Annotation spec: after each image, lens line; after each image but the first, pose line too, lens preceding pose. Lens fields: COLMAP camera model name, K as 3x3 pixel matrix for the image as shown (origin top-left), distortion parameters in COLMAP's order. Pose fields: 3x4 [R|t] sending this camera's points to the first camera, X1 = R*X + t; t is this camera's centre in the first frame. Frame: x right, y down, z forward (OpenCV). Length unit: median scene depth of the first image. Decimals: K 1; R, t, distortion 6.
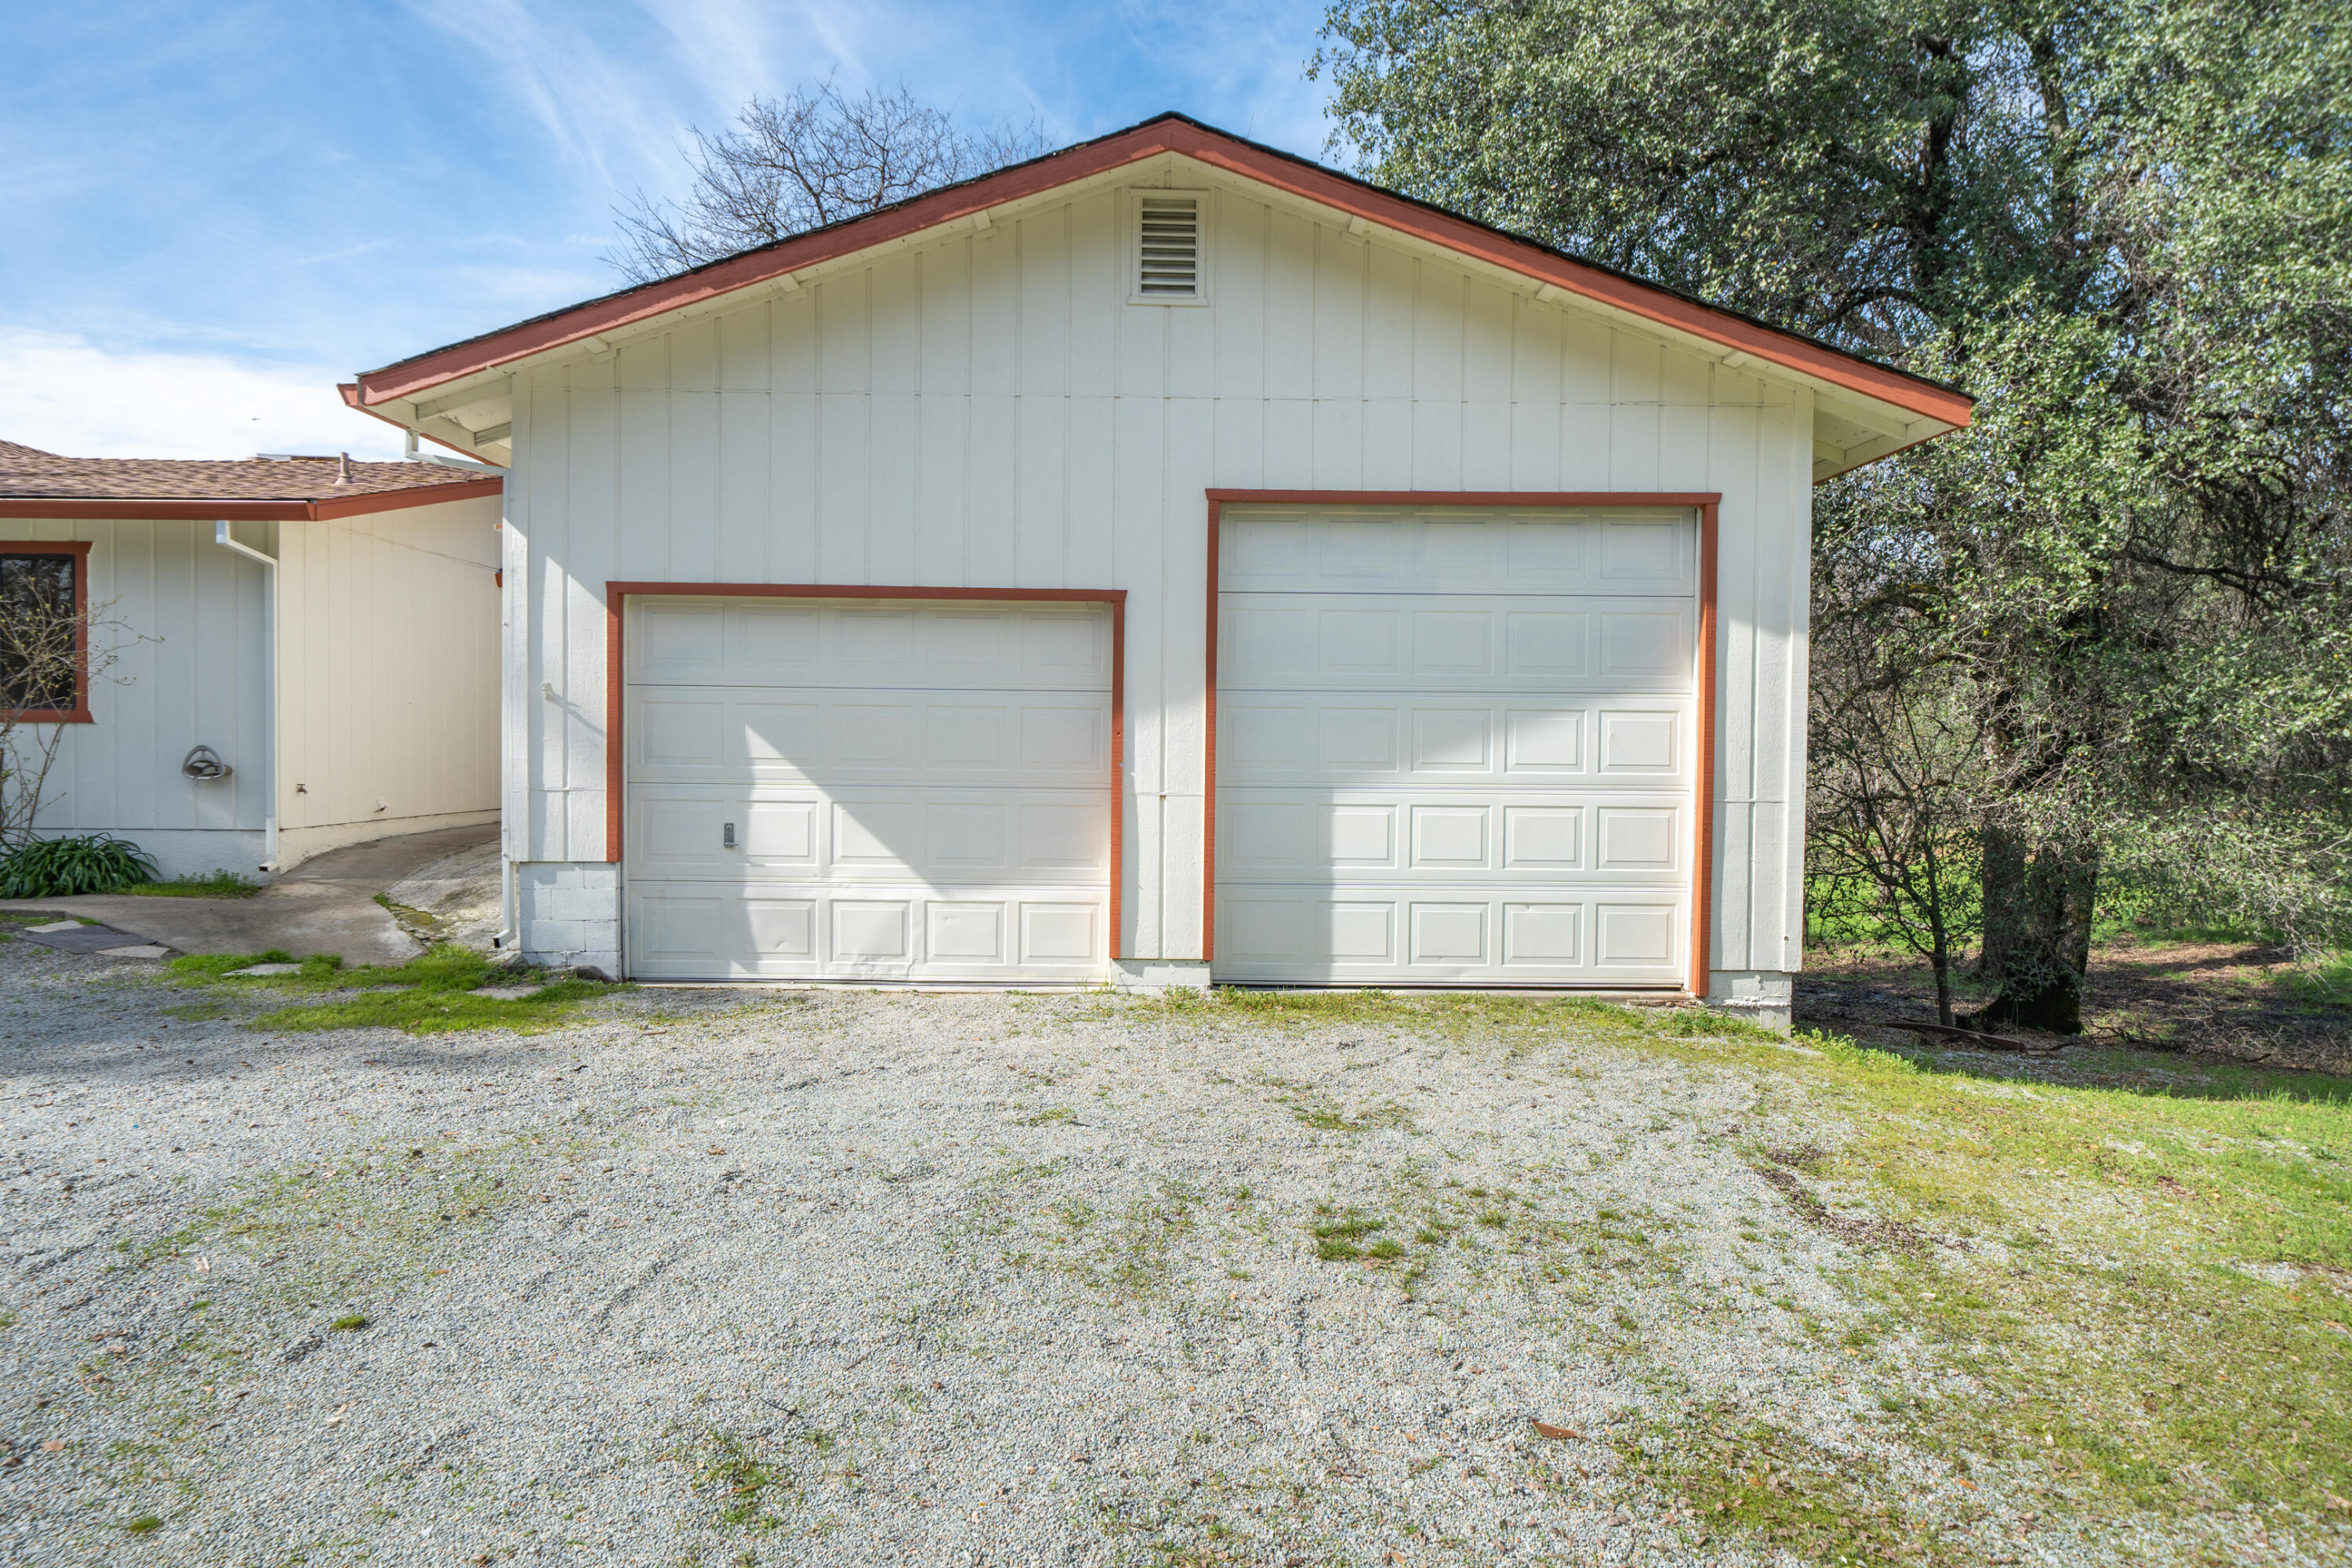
lens RADIAL K [[1335.0, 0, 1174.9], [0, 1335.0, 763.1], [0, 0, 1]] dist [0.002997, 0.000925]
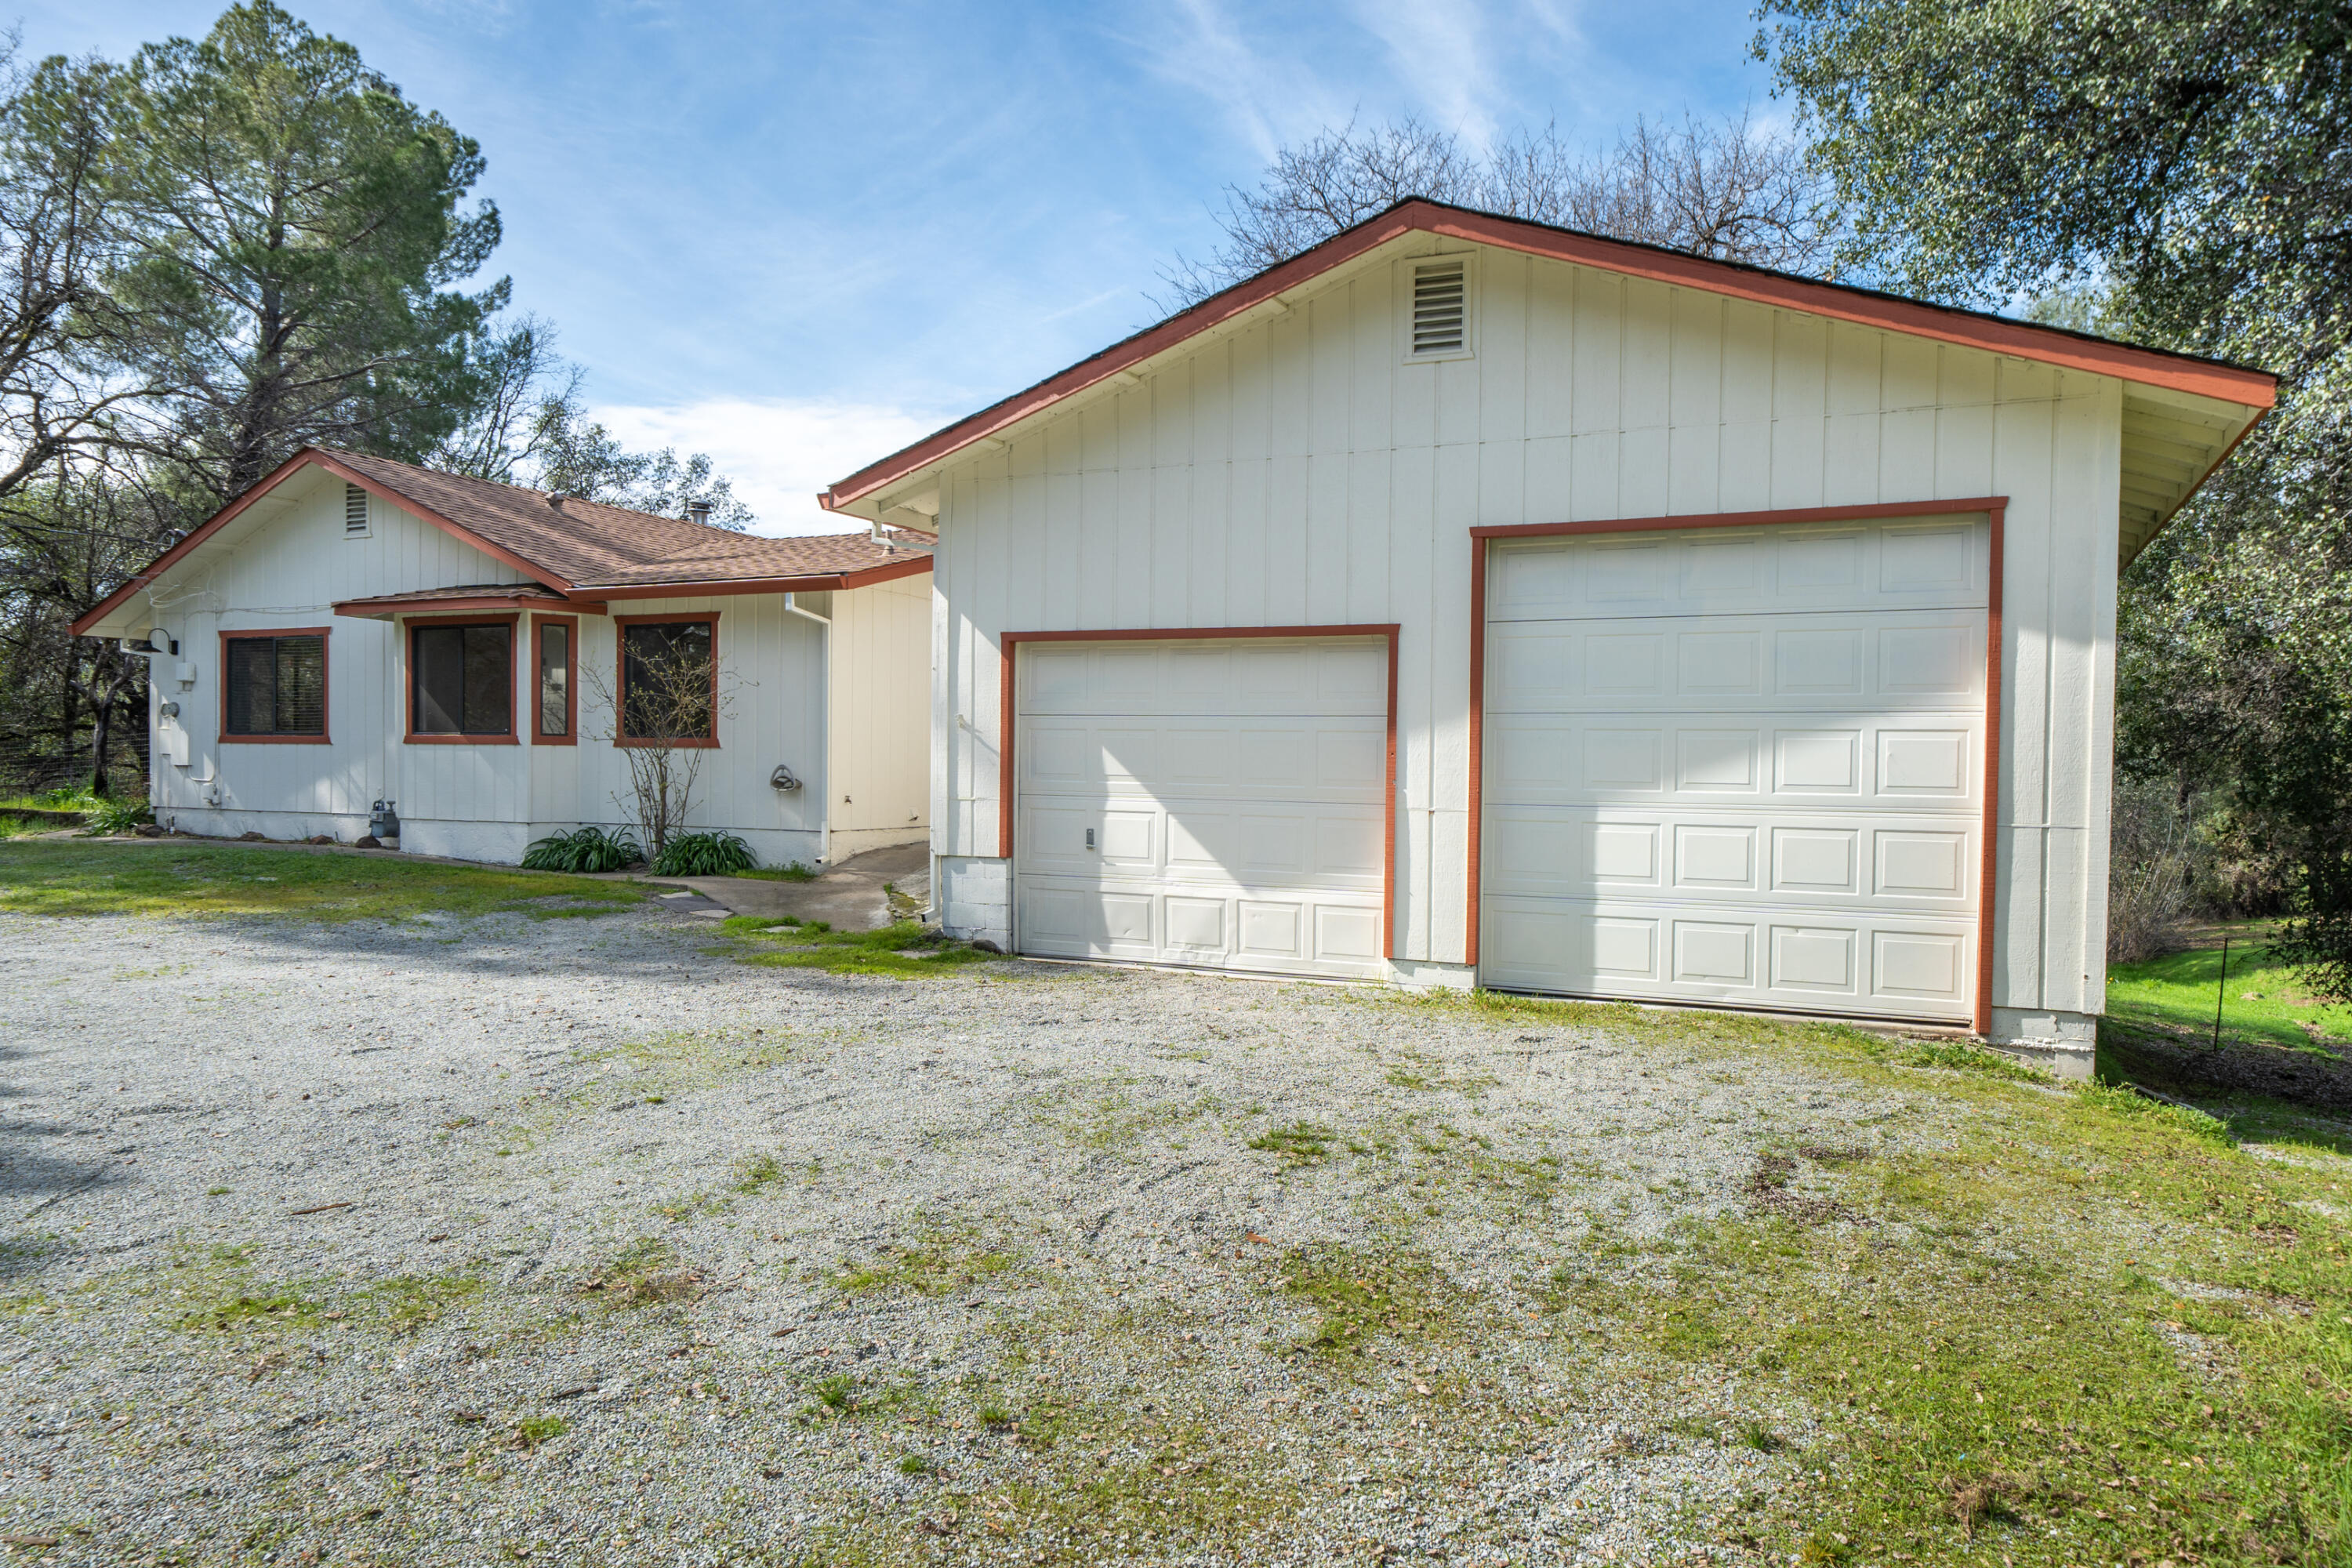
lens RADIAL K [[1500.1, 0, 1251.8], [0, 1500.1, 792.8], [0, 0, 1]] dist [0.002058, 0.001656]
pose [[0.911001, 0.010001, -0.412284, 0.359152], [-0.010947, 0.999940, 0.000069, 0.010875], [0.412260, 0.004451, 0.911056, -0.174410]]
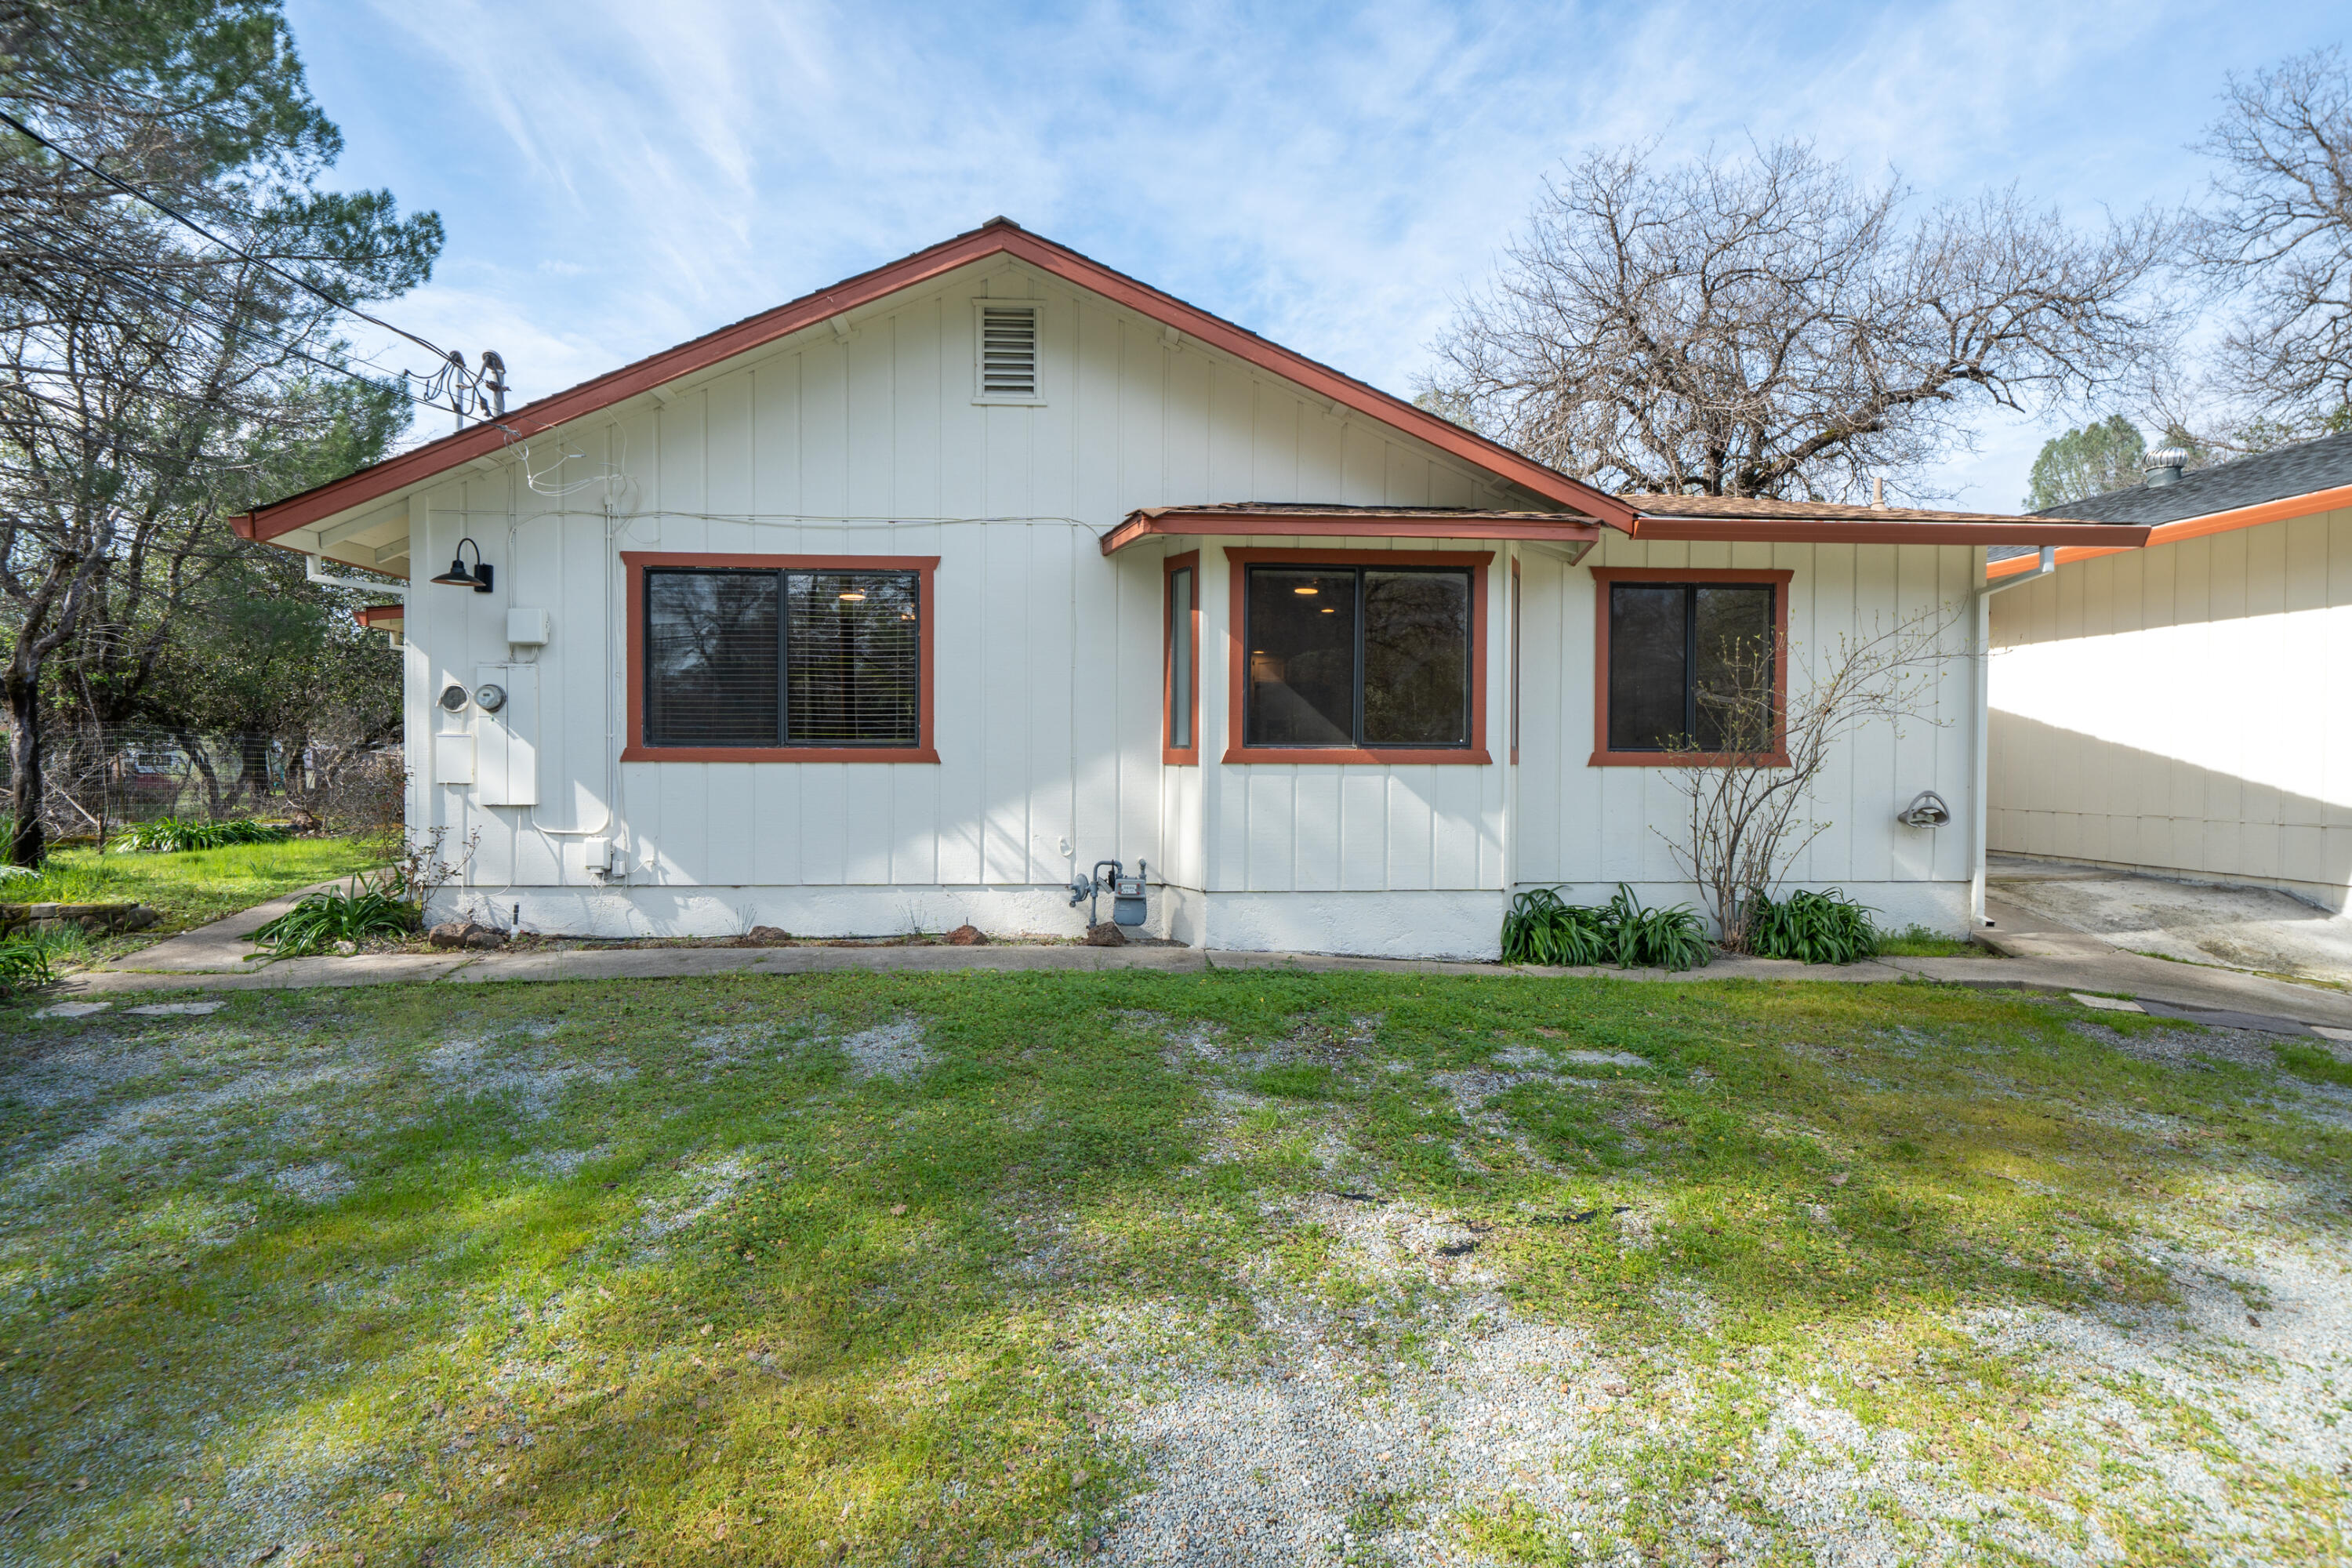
lens RADIAL K [[1135.2, 0, 1172.8], [0, 1135.2, 769.9], [0, 0, 1]] dist [0.001004, 0.000472]
pose [[0.998164, -0.005421, 0.060334, -1.579098], [0.005548, 0.999983, -0.001929, -0.035684], [-0.060322, 0.002260, 0.998176, 0.305338]]
